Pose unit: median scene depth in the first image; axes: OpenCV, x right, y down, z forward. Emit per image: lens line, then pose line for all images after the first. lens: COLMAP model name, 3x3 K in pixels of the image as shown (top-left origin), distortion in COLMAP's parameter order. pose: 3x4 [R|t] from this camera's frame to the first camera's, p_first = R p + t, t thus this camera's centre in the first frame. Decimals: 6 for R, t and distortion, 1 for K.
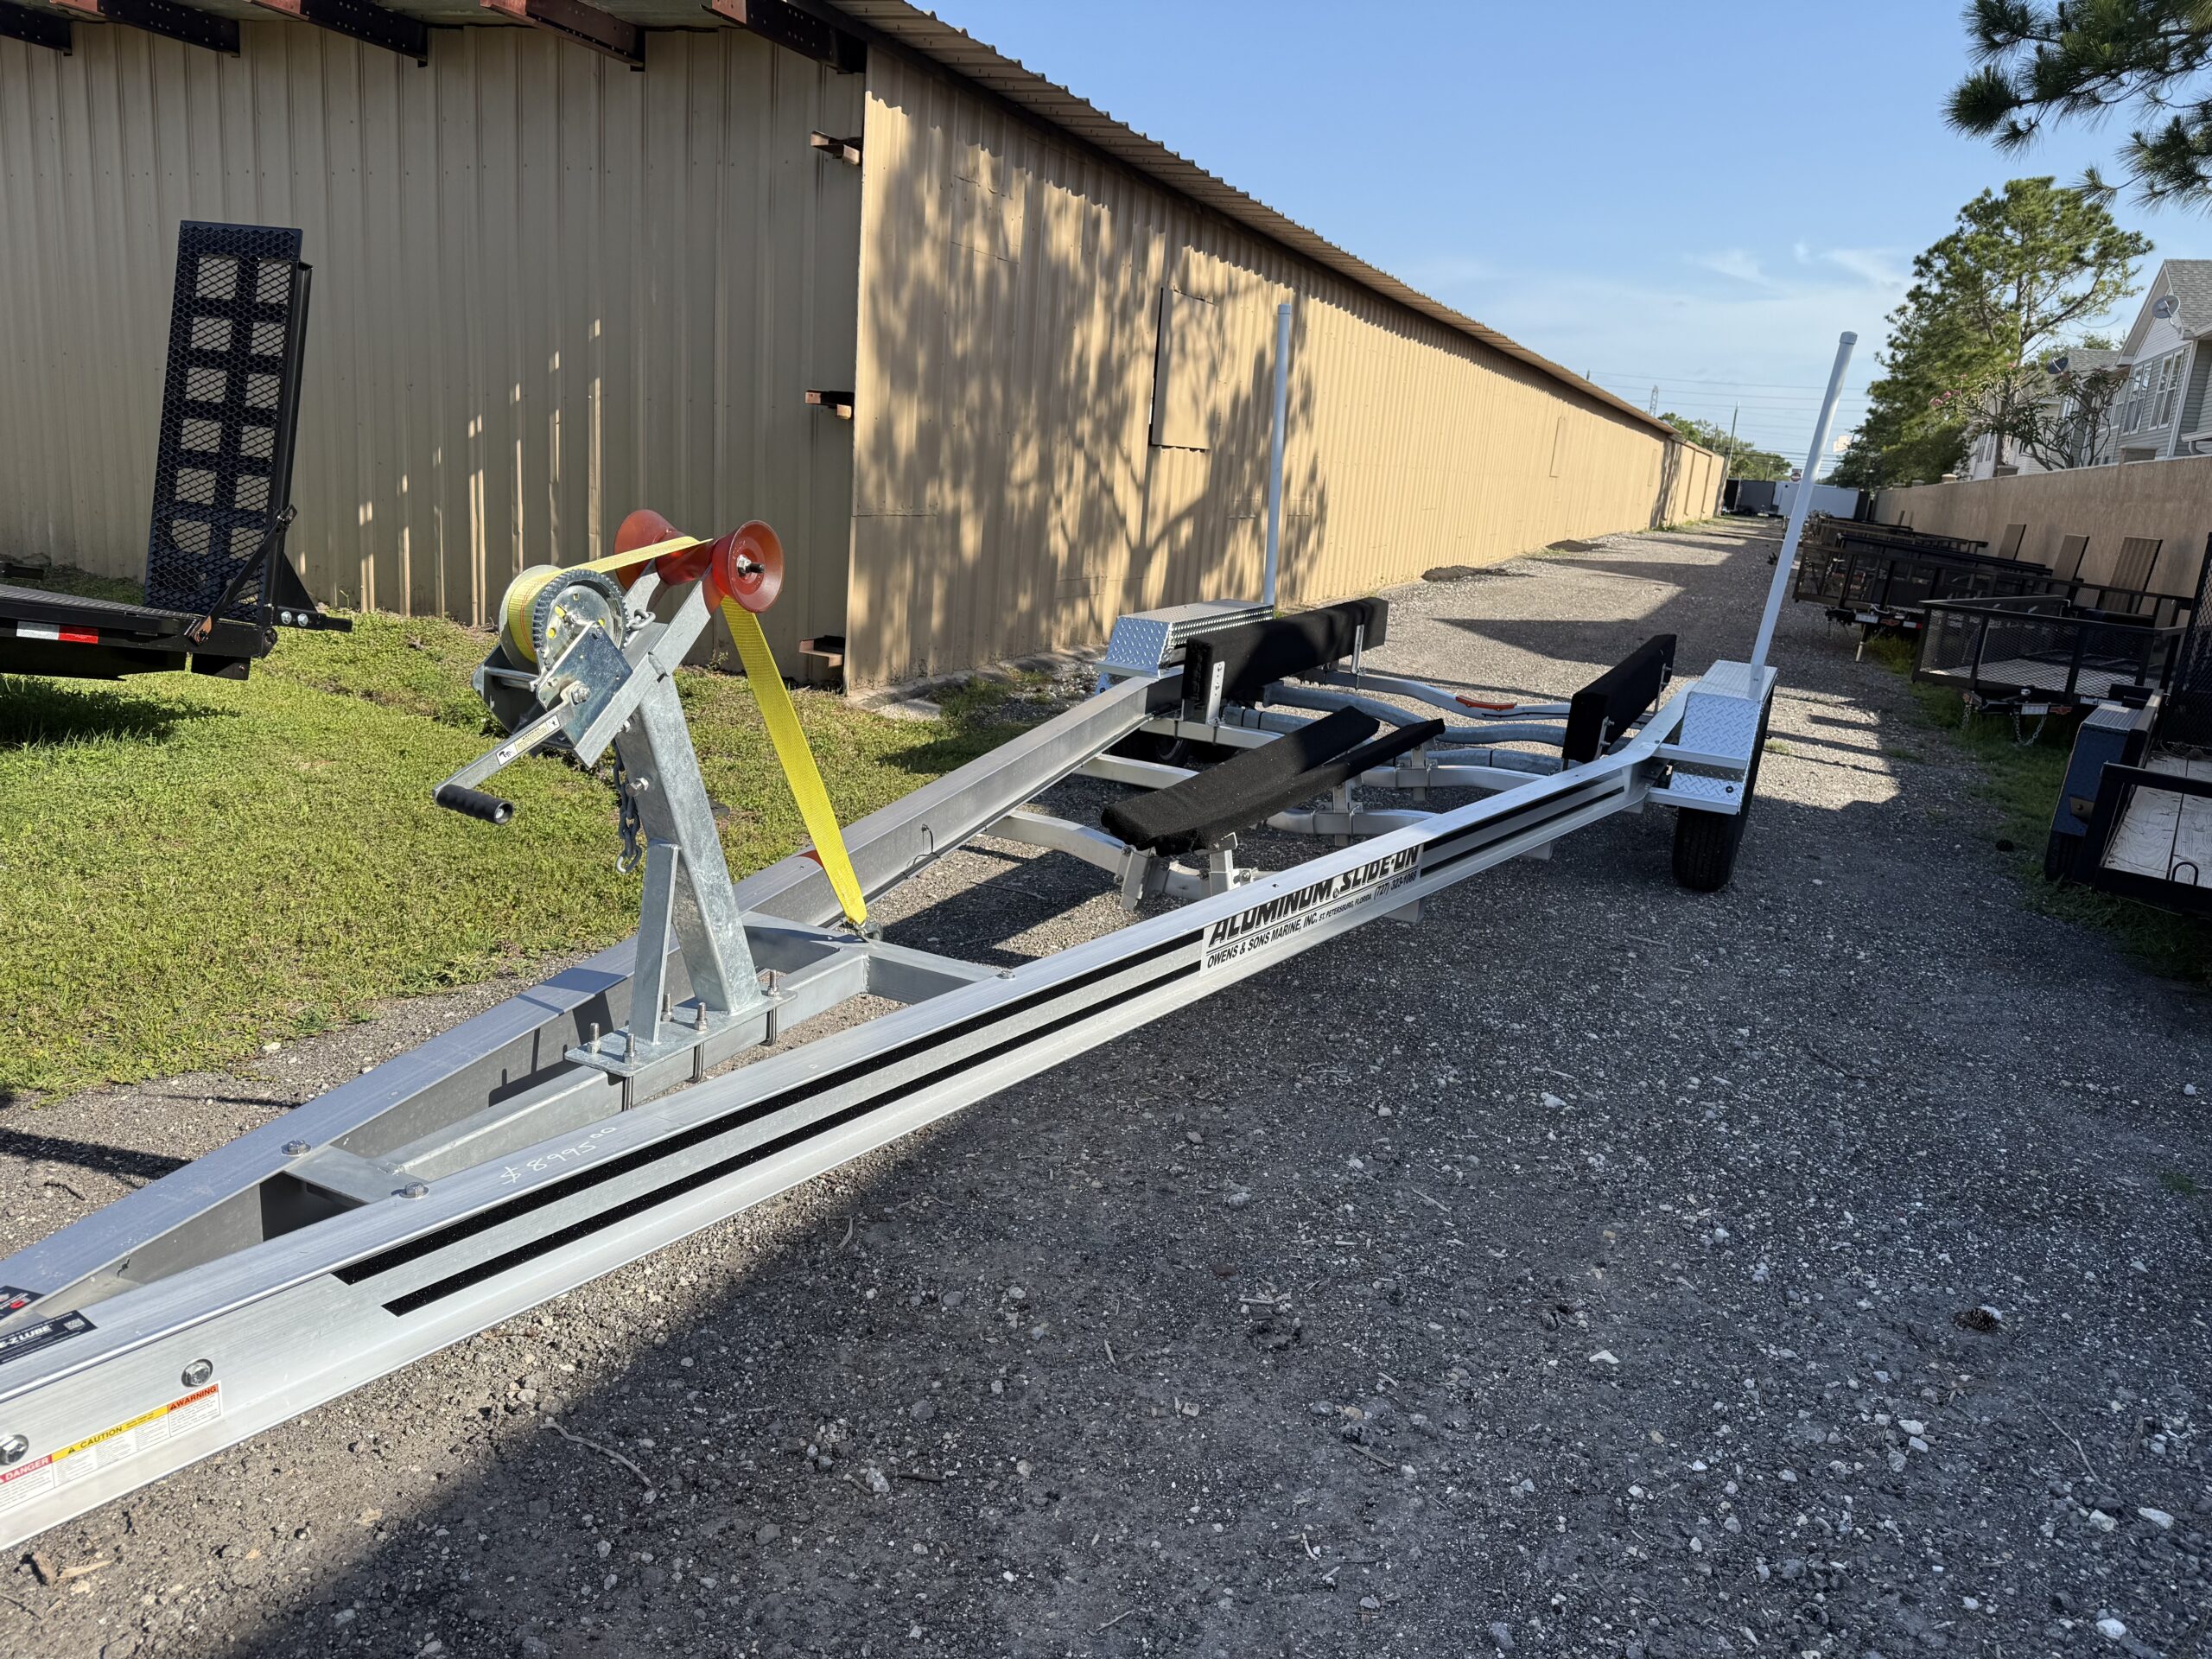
lens RADIAL K [[1576.1, 0, 1087.9], [0, 1576.1, 884.5], [0, 0, 1]] dist [0.012313, -0.023143]
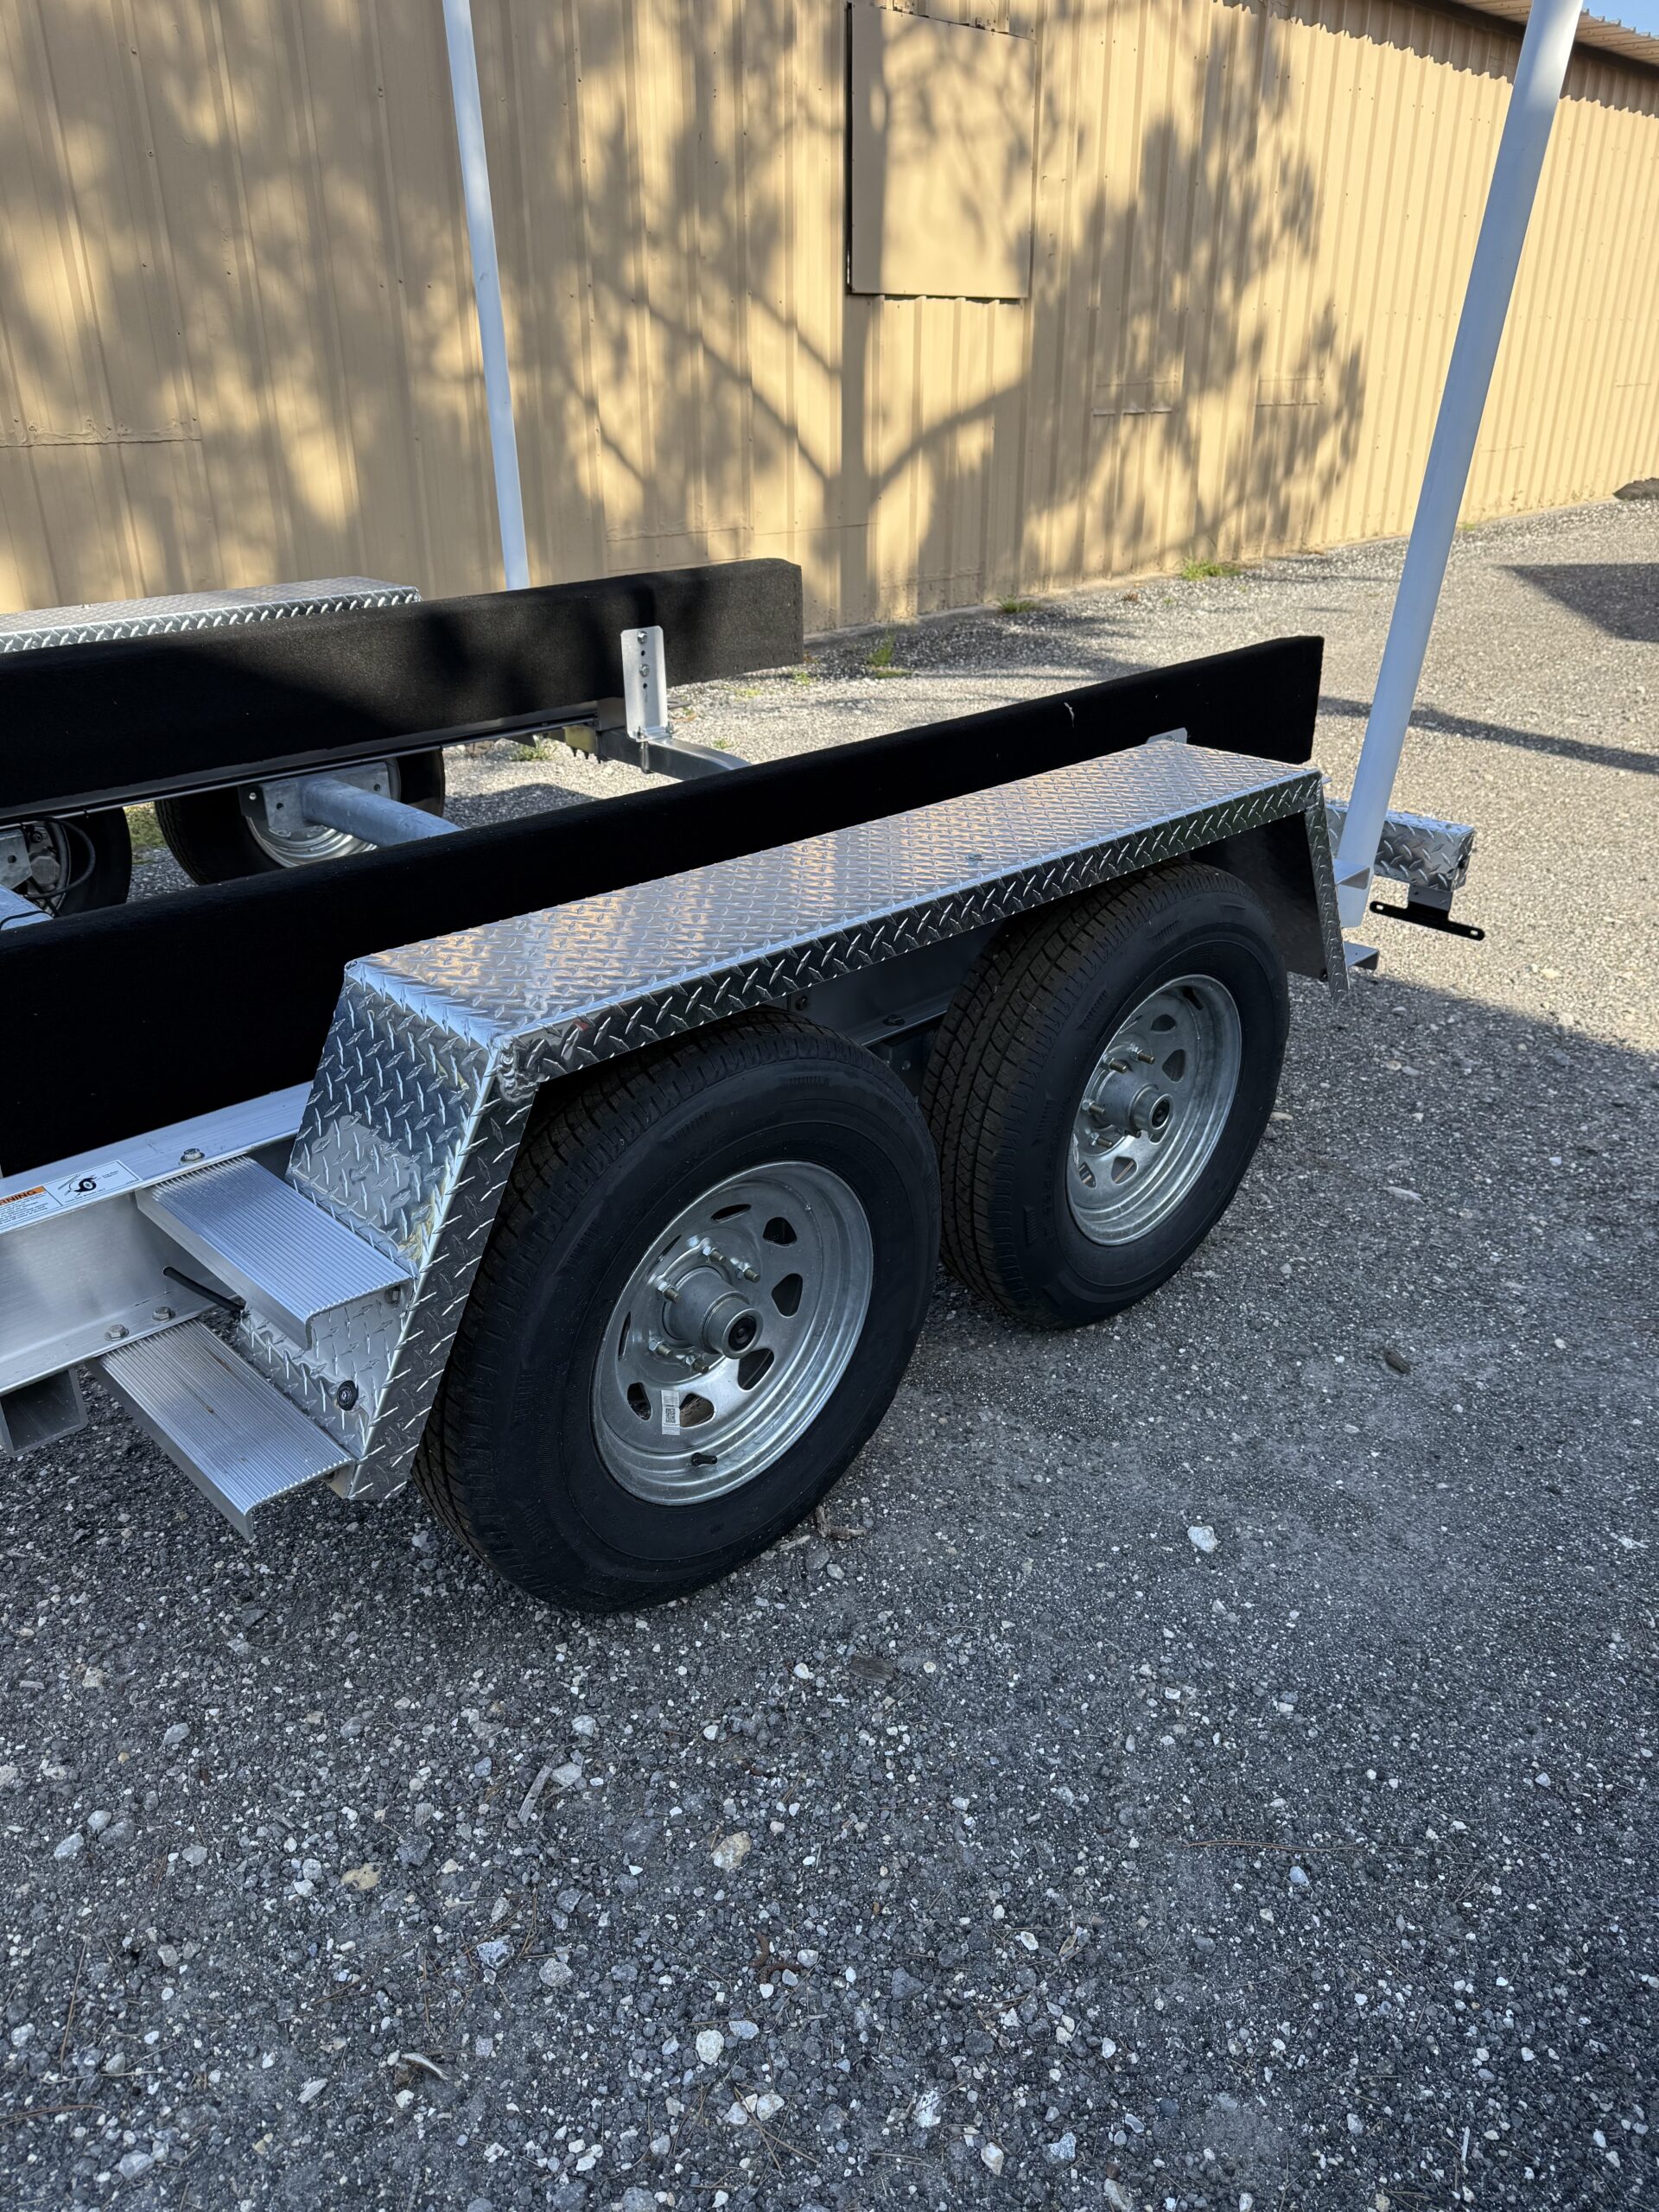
lens RADIAL K [[1576.1, 0, 840.8], [0, 1576.1, 1115.1], [0, 0, 1]] dist [0.012313, -0.023143]
pose [[0.932876, 0.083270, -0.350440, 0.306672], [-0.024242, 0.985219, 0.169573, -0.079044], [0.359380, -0.149695, 0.921106, 0.436005]]
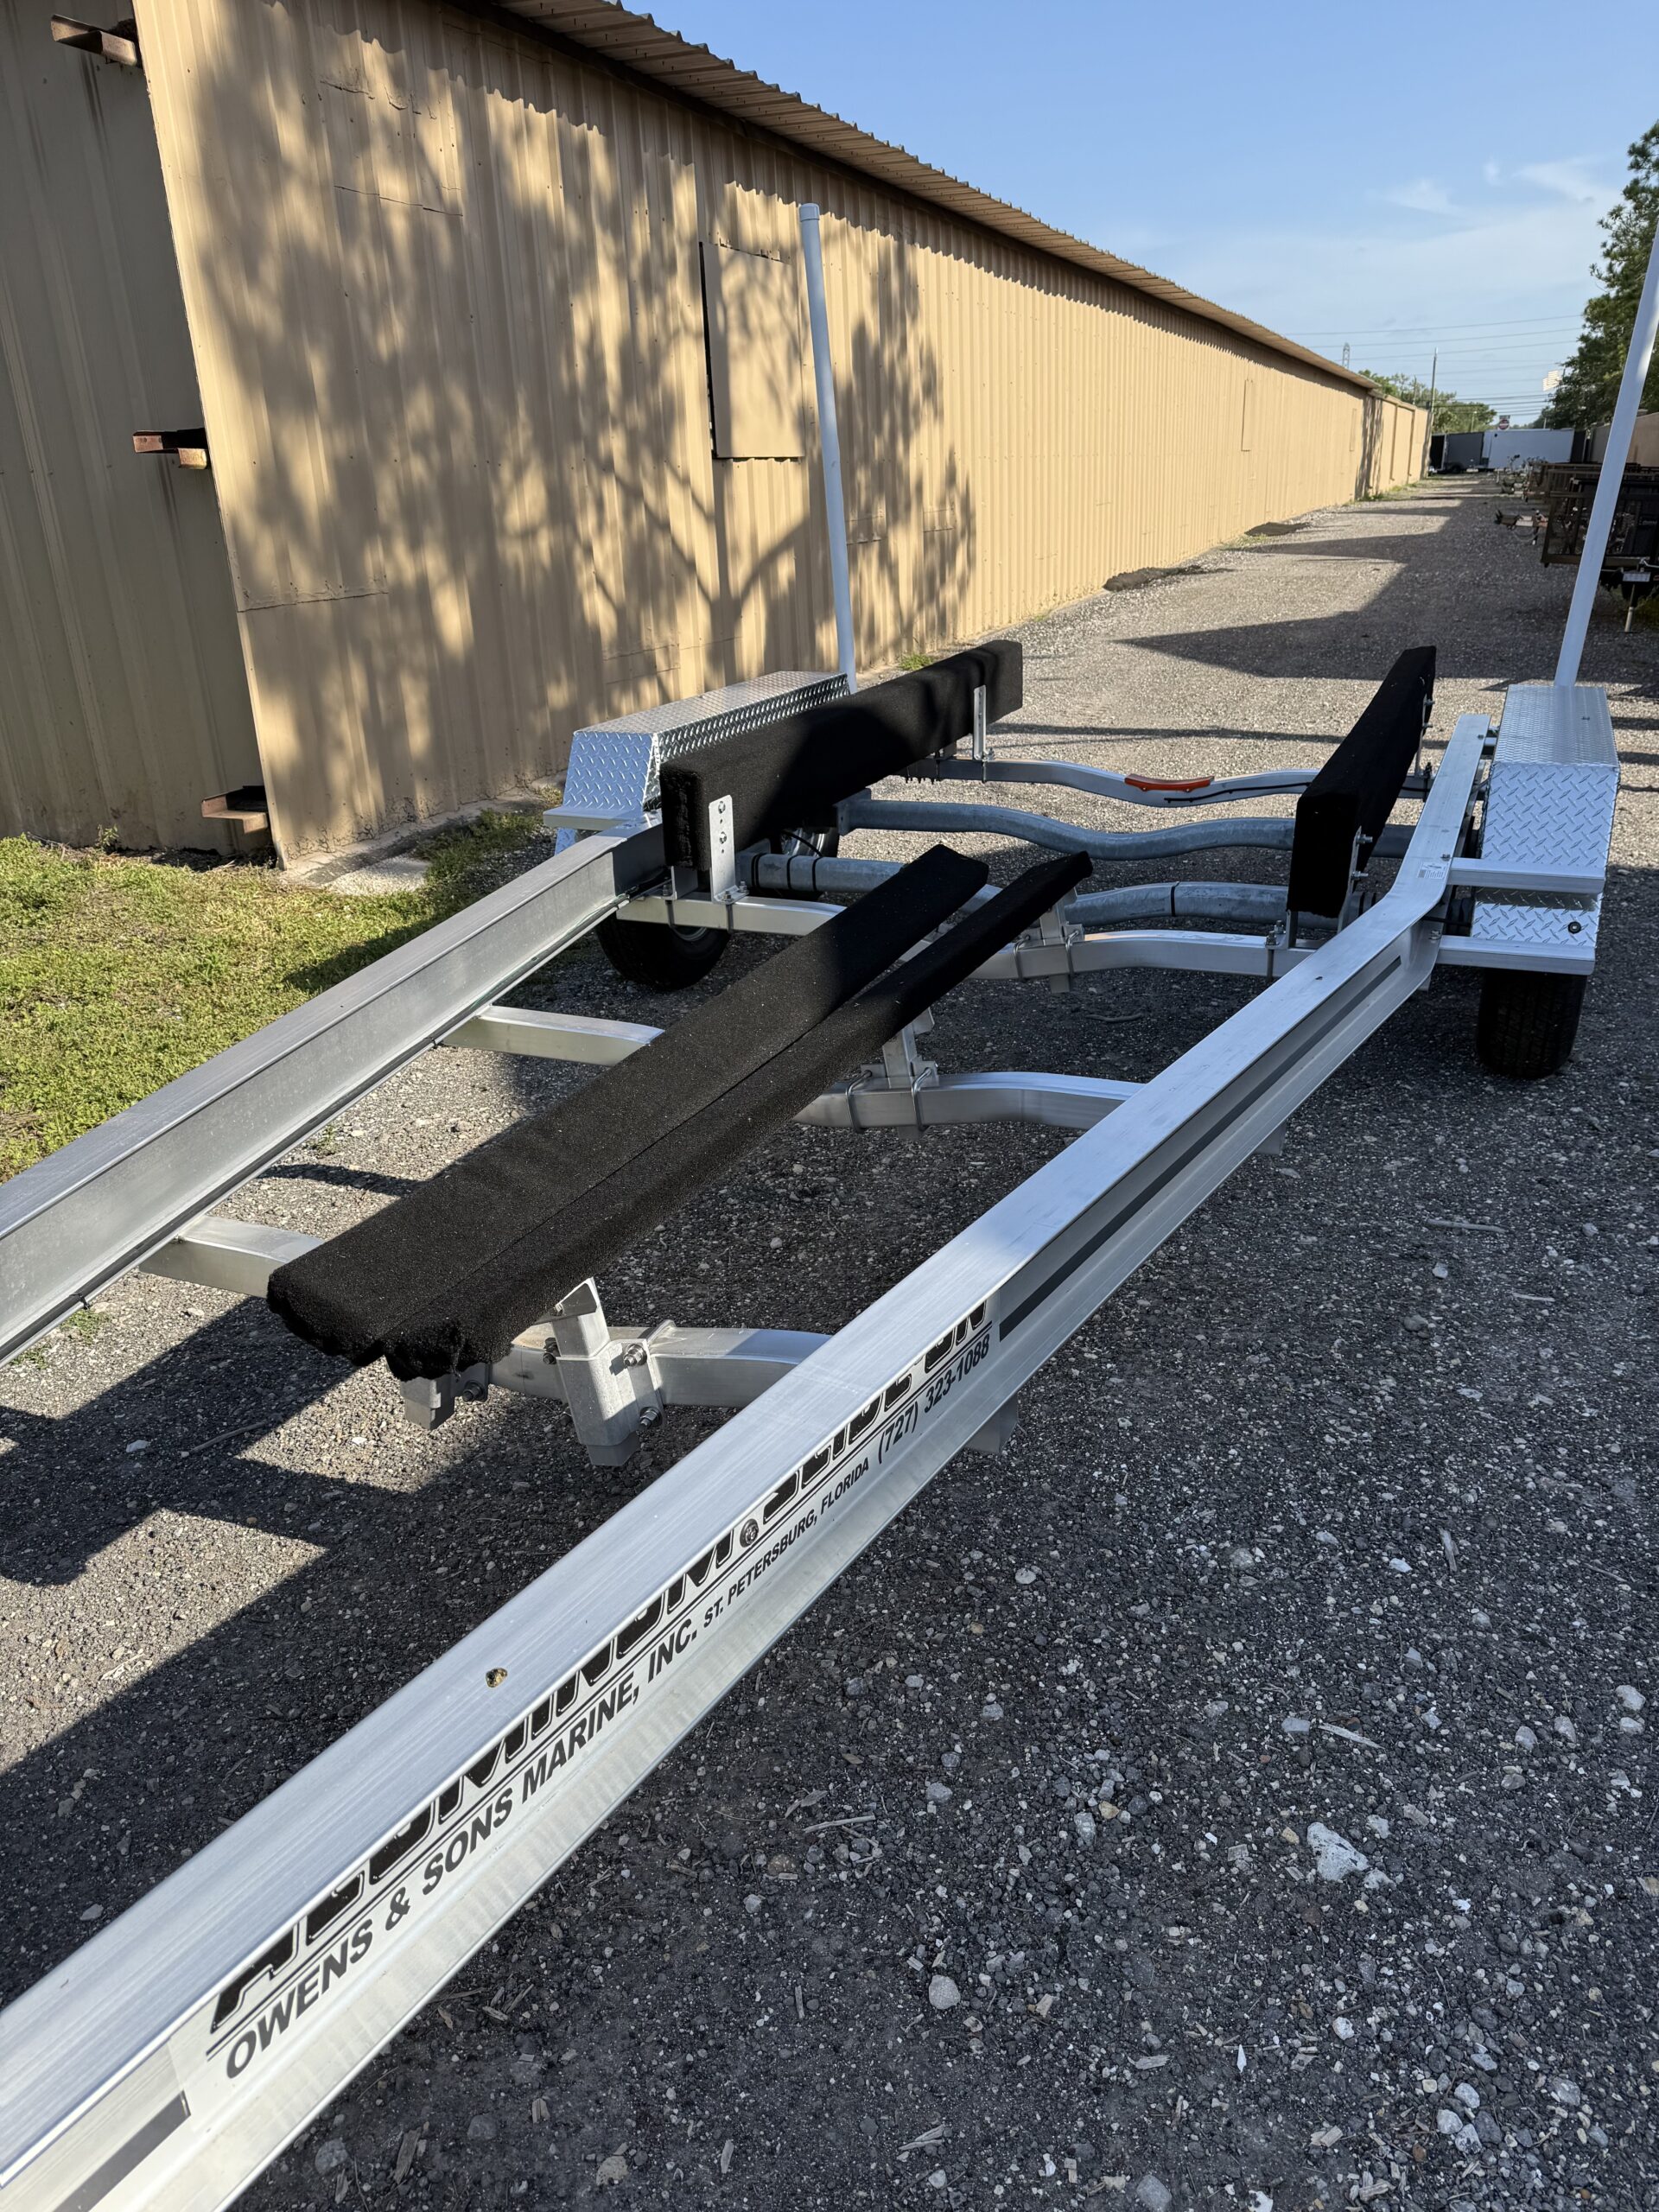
lens RADIAL K [[1576.1, 0, 855.1], [0, 1576.1, 1118.0], [0, 0, 1]] dist [0.012313, -0.023143]
pose [[0.992523, -0.121865, 0.006845, 0.069354], [0.120265, 0.985985, 0.115627, -0.049070], [-0.020840, -0.113939, 0.993269, 0.223102]]
